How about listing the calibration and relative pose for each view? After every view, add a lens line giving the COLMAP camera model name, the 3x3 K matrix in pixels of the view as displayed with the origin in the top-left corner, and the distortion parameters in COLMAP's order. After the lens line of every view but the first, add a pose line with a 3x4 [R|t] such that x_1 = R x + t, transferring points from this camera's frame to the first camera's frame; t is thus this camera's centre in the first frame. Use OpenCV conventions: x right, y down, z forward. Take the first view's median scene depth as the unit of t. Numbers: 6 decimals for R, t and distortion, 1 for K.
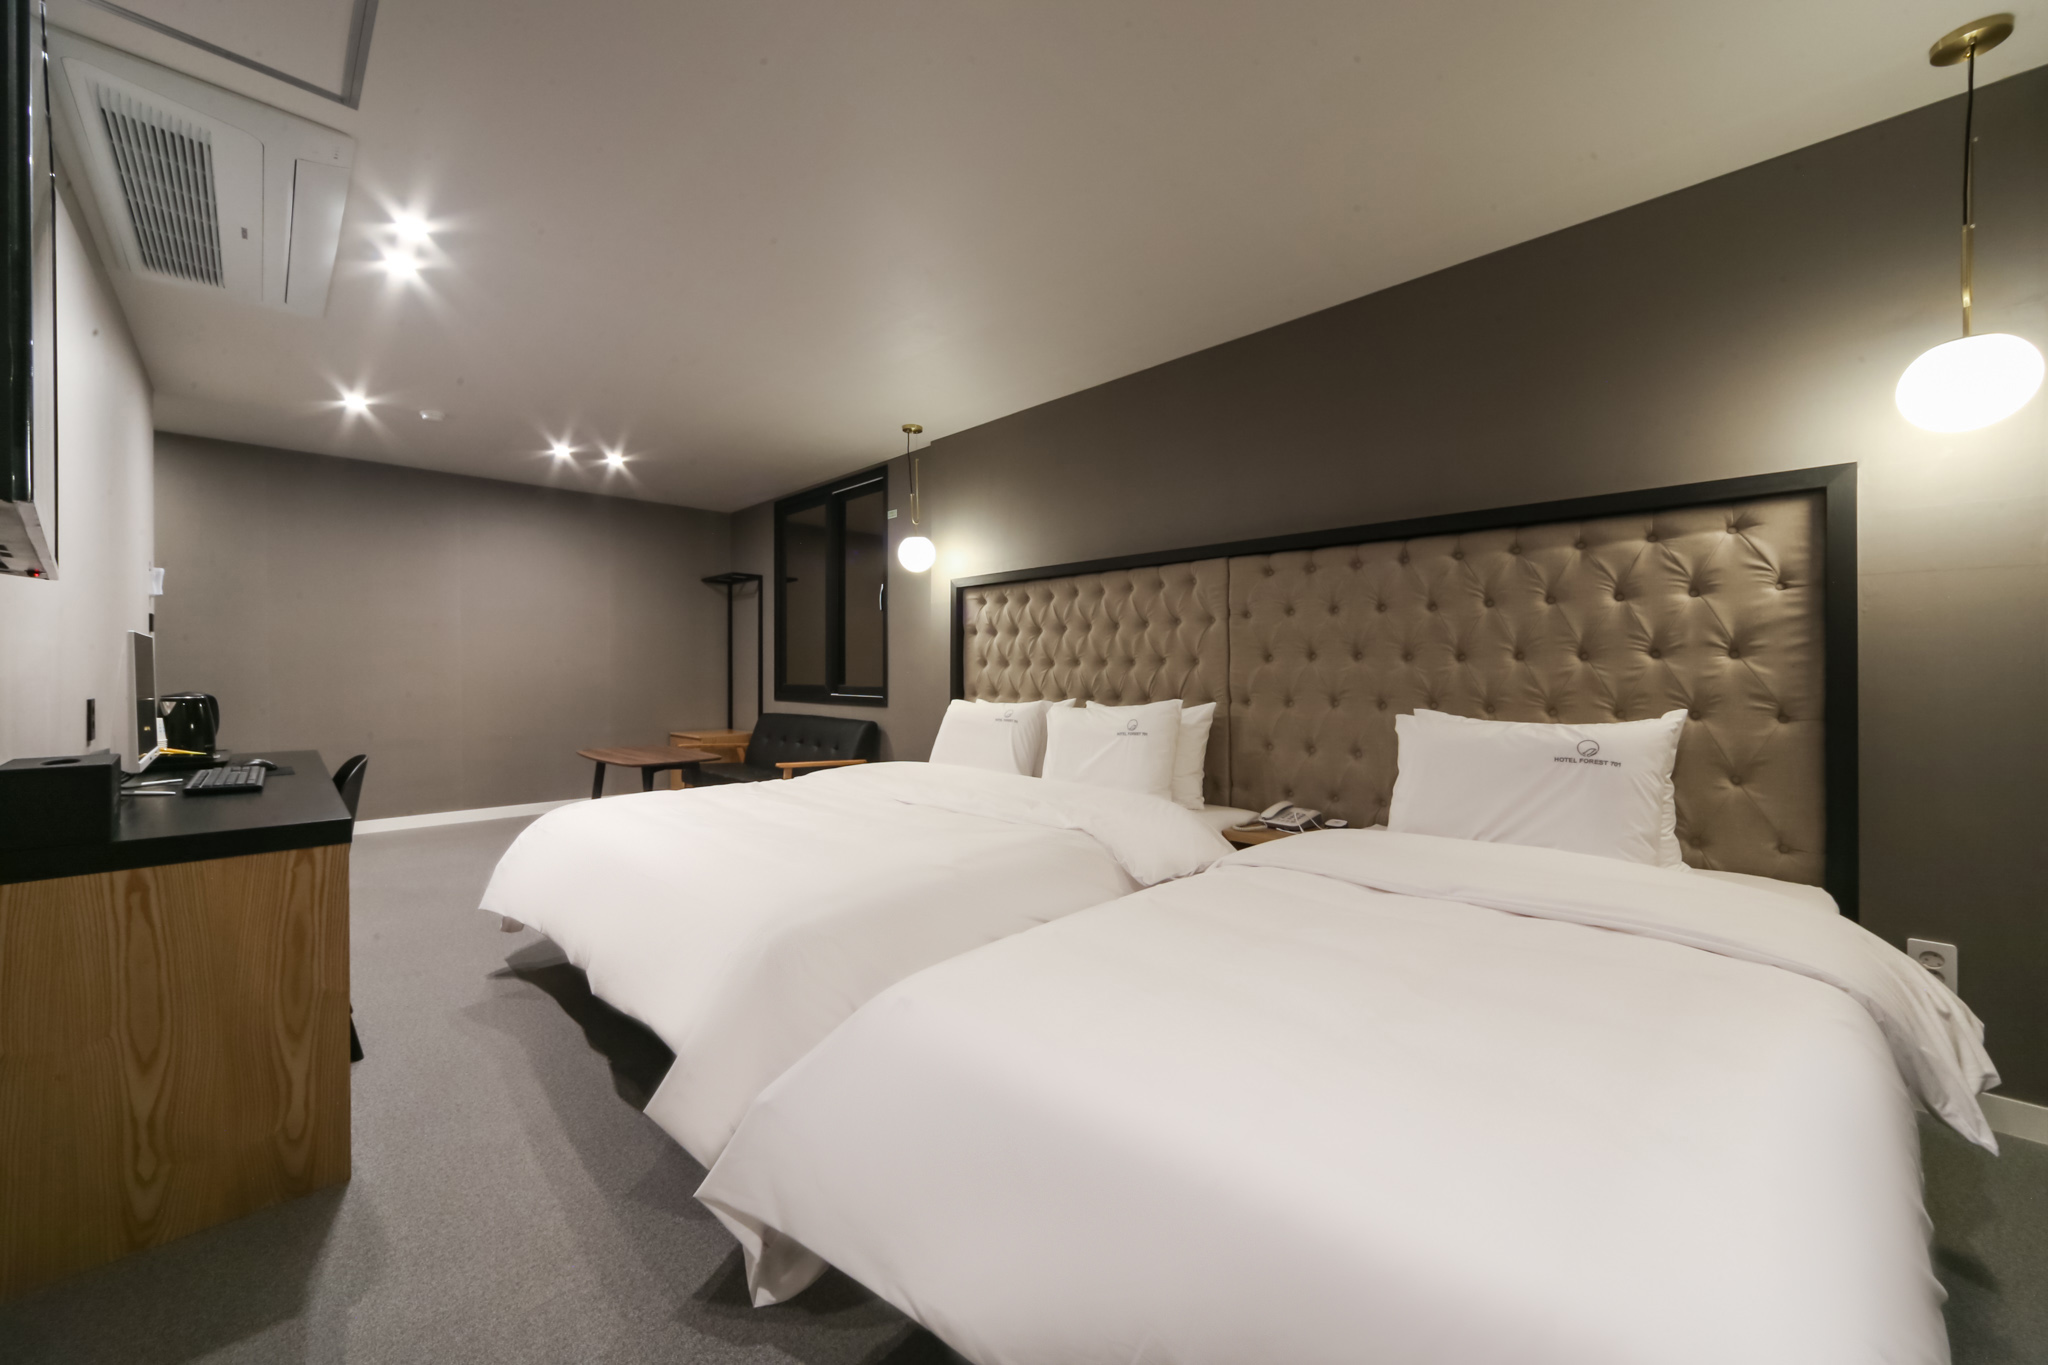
lens RADIAL K [[771.7, 0, 1019.5], [0, 771.7, 679.5], [0, 0, 1]] dist [-0.002160, 0.000398]
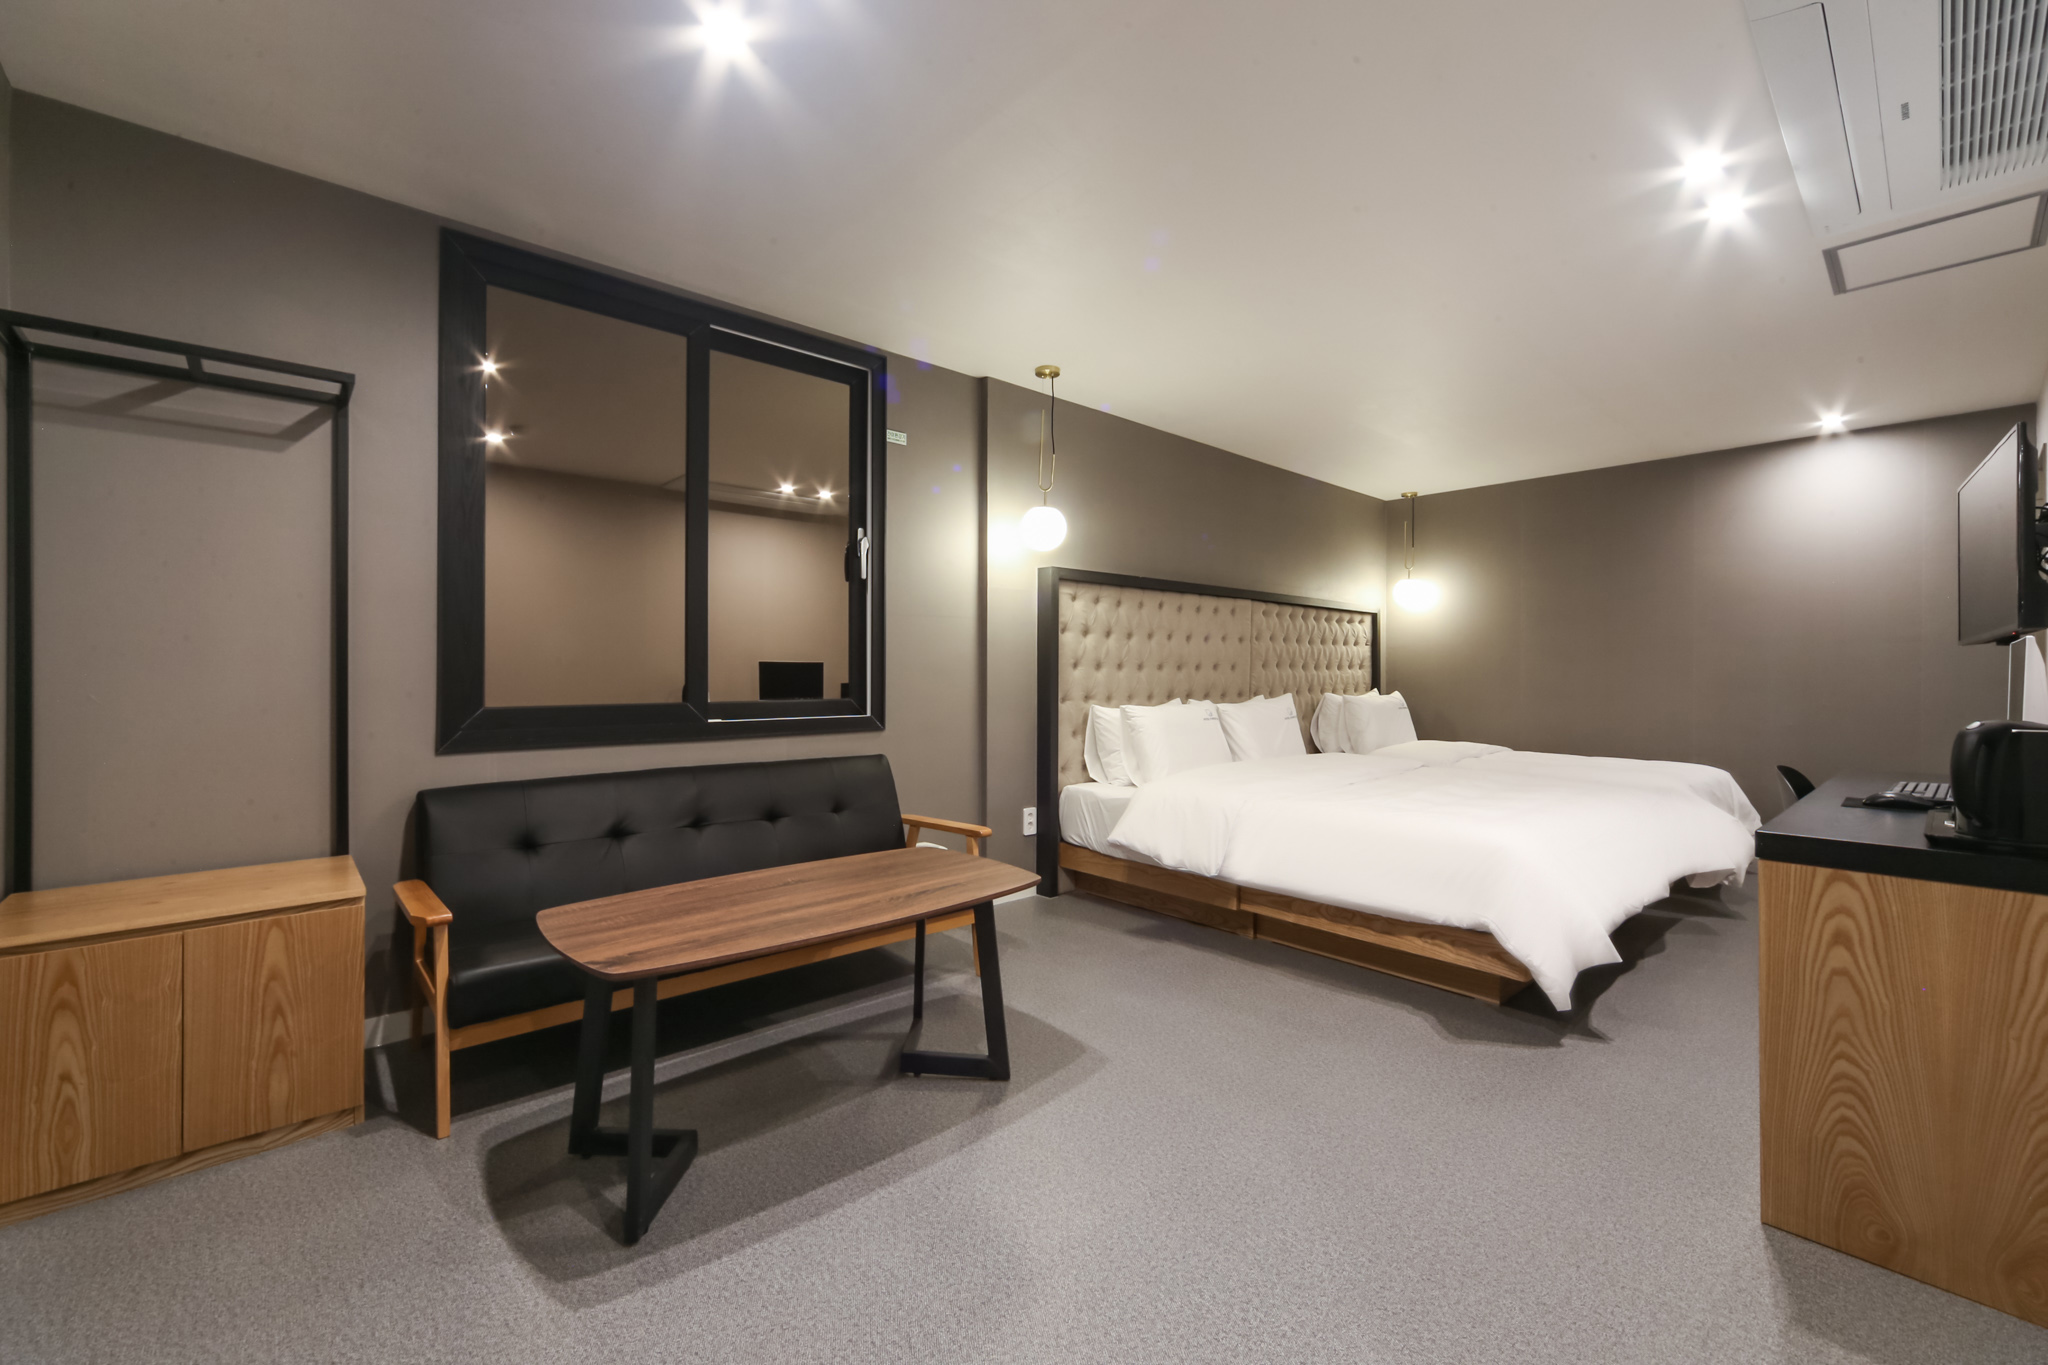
lens RADIAL K [[813.3, 0, 1024.4], [0, 813.3, 679.7], [0, 0, 1]] dist [-0.024542, -0.000270]
pose [[0.051387, -0.004059, 0.998671, -1.090560], [0.010587, 0.999938, 0.003520, -0.009173], [-0.998623, 0.010392, 0.051427, 1.092899]]
